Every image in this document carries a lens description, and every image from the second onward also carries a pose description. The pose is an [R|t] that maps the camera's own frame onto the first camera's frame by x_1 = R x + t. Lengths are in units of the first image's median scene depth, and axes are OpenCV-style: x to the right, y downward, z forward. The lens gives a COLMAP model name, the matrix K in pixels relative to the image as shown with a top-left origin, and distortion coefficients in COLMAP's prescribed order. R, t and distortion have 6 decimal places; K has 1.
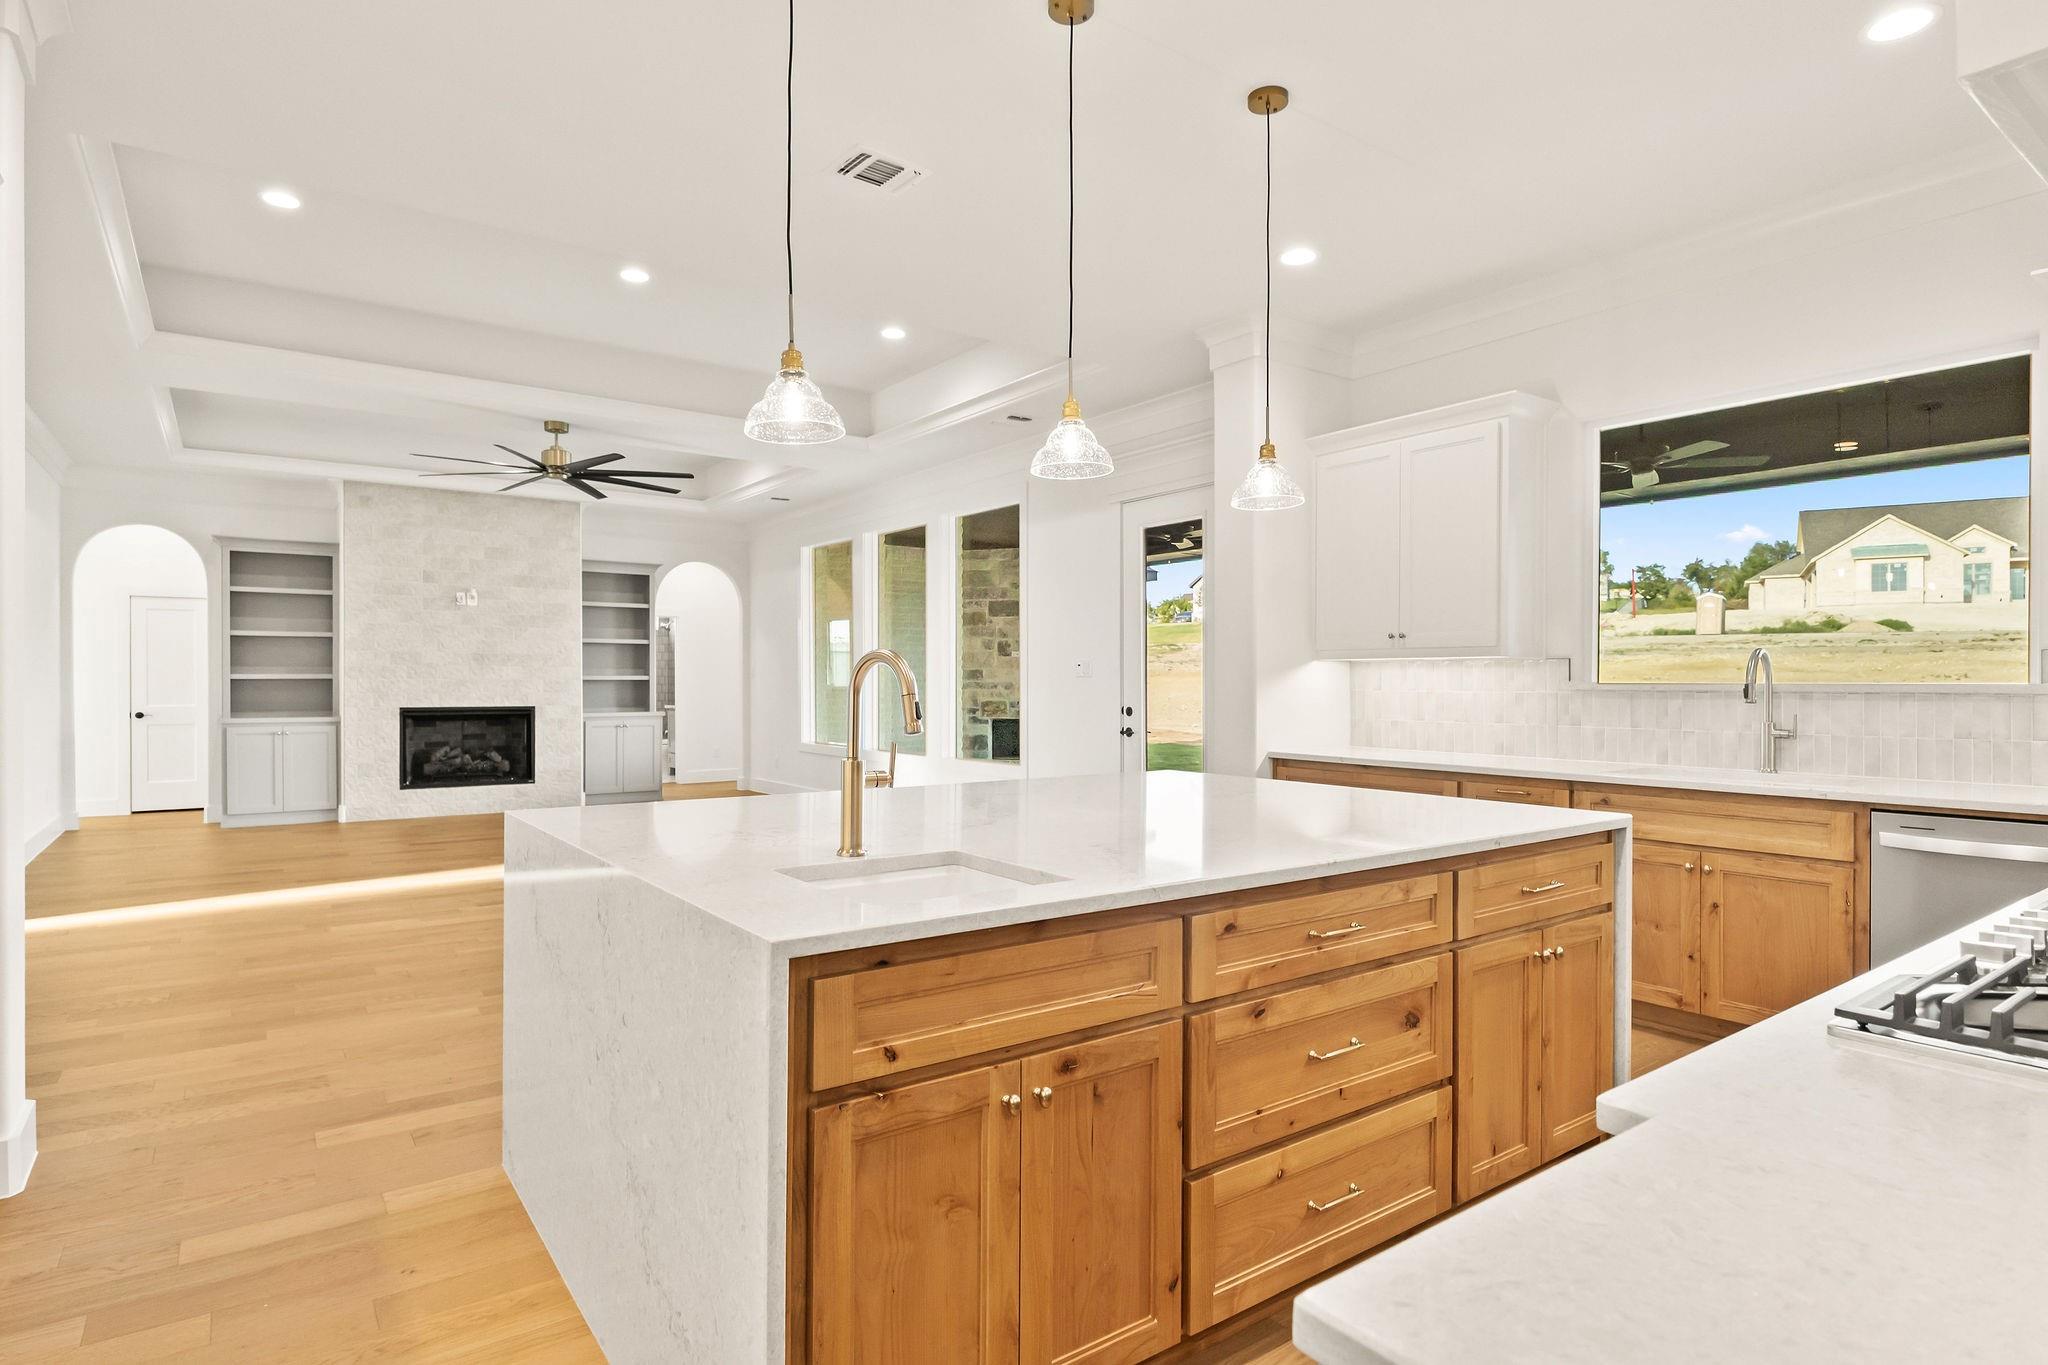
lens RADIAL K [[1055.3, 0, 1026.3], [0, 1055.3, 687.3], [0, 0, 1]] dist [0.006072, -0.003377]
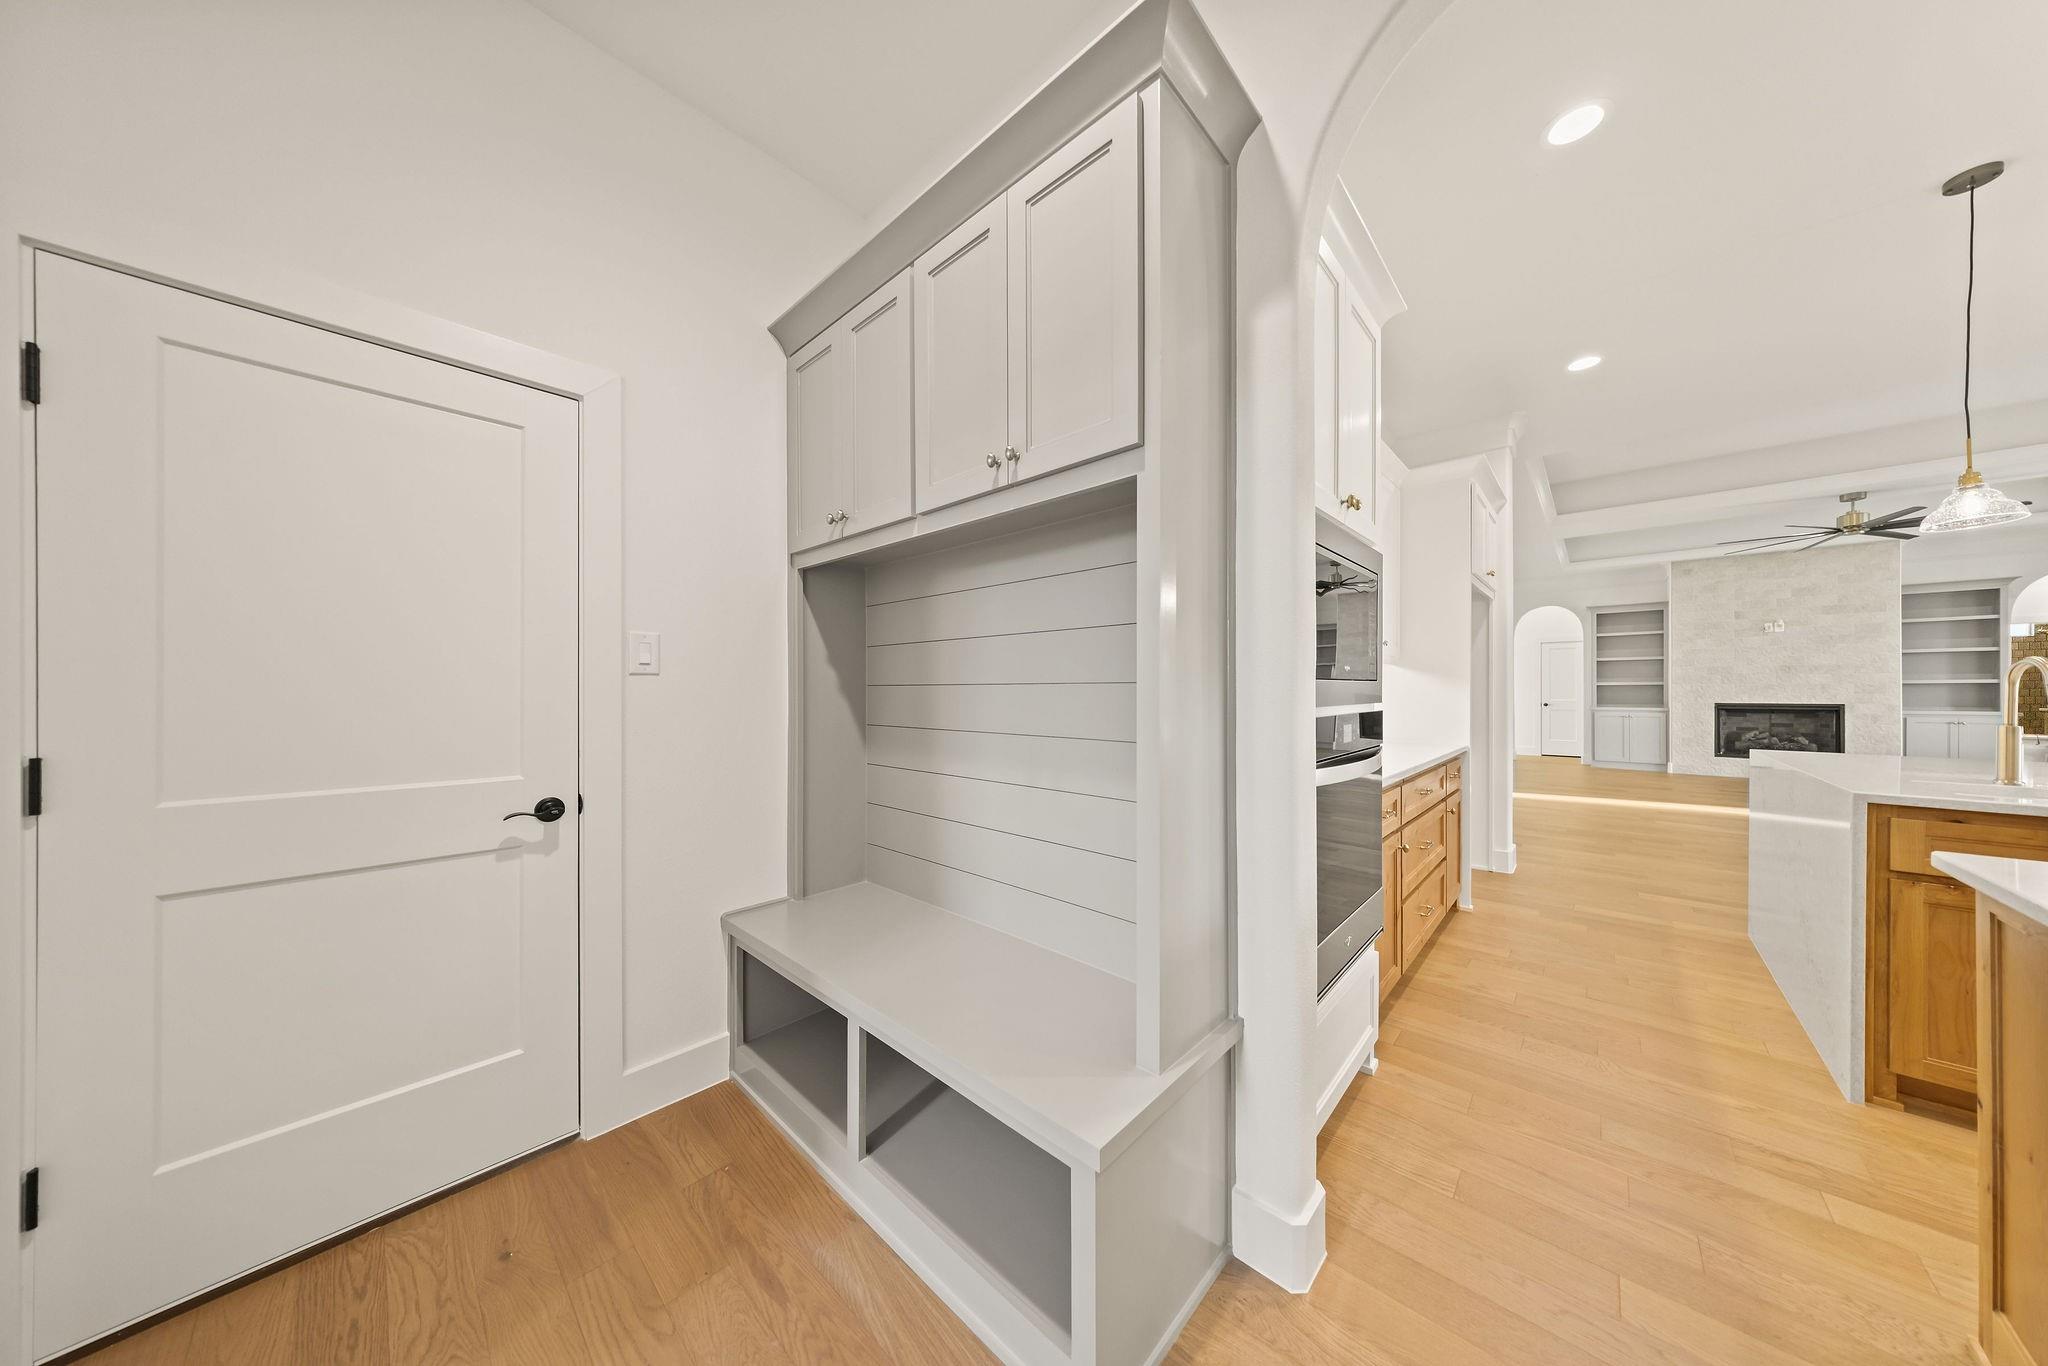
lens RADIAL K [[630.8, 0, 1033.7], [0, 630.8, 692.5], [0, 0, 1]] dist [-0.000084, 0.000227]
pose [[0.195775, 0.000105, -0.980649, 0.110781], [-0.000193, 1.000000, 0.000068, 0.004244], [0.980649, 0.000175, 0.195775, -0.146806]]
